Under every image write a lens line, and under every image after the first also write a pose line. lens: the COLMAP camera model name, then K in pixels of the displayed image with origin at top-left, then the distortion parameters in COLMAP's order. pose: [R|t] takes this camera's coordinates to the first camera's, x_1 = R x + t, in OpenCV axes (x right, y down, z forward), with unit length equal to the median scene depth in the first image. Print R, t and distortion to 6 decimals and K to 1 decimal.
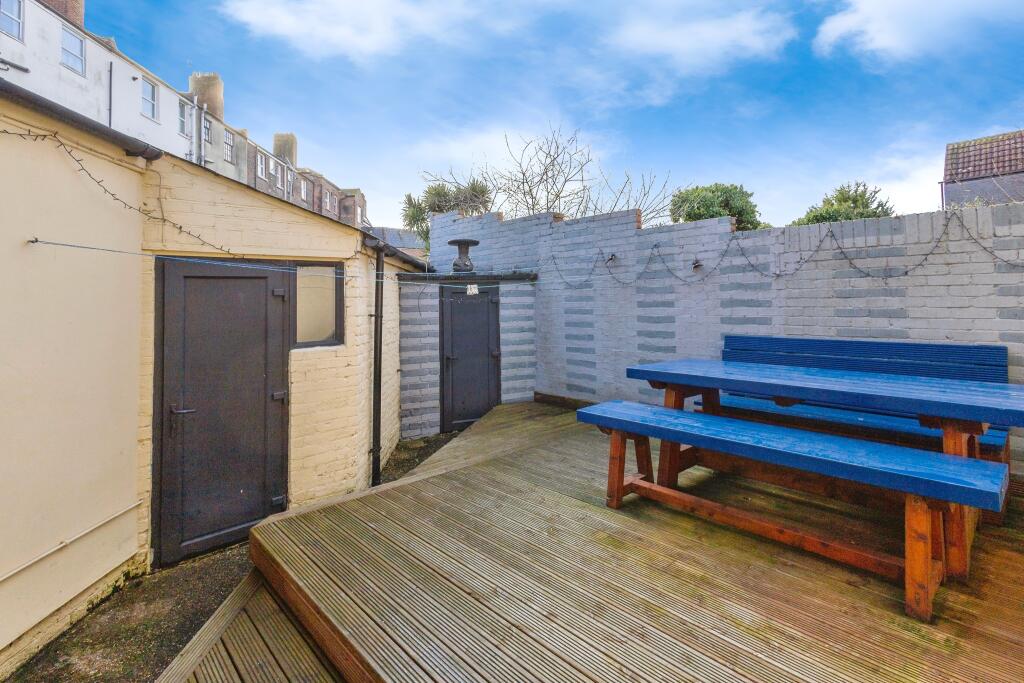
lens RADIAL K [[493.8, 0, 527.5], [0, 493.8, 280.0], [0, 0, 1]] dist [0.003307, 0.000325]
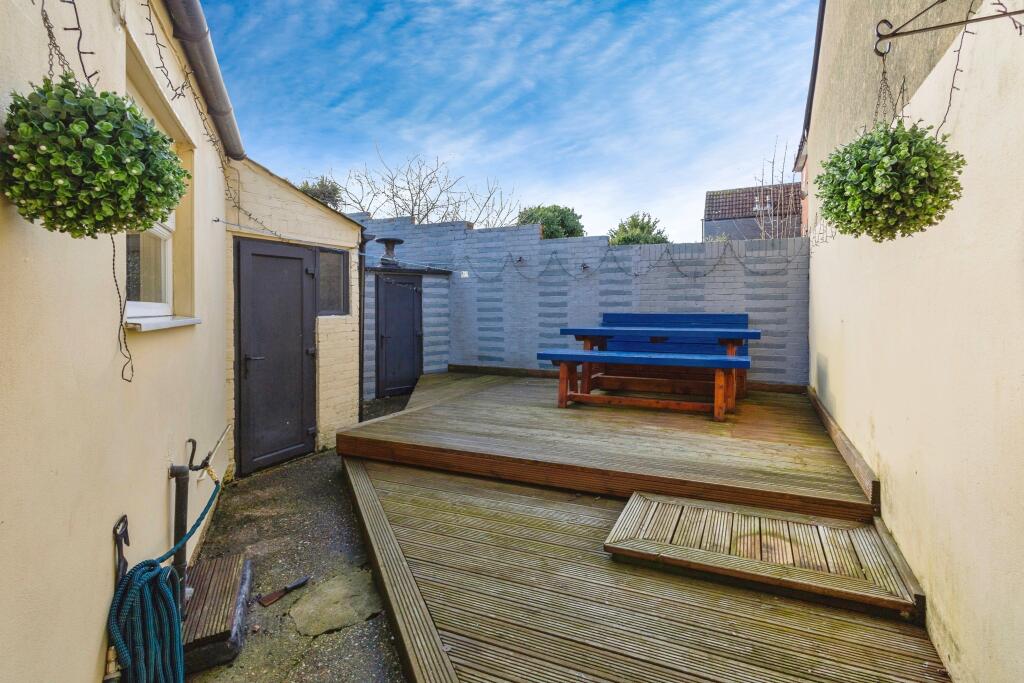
lens RADIAL K [[515.7, 0, 512.6], [0, 515.7, 311.1], [0, 0, 1]] dist [-0.002729, -0.000098]
pose [[0.931422, 0.016557, 0.363563, -0.364726], [-0.031198, 0.998920, 0.034436, 0.048635], [-0.362600, -0.043416, 0.930933, -0.316585]]
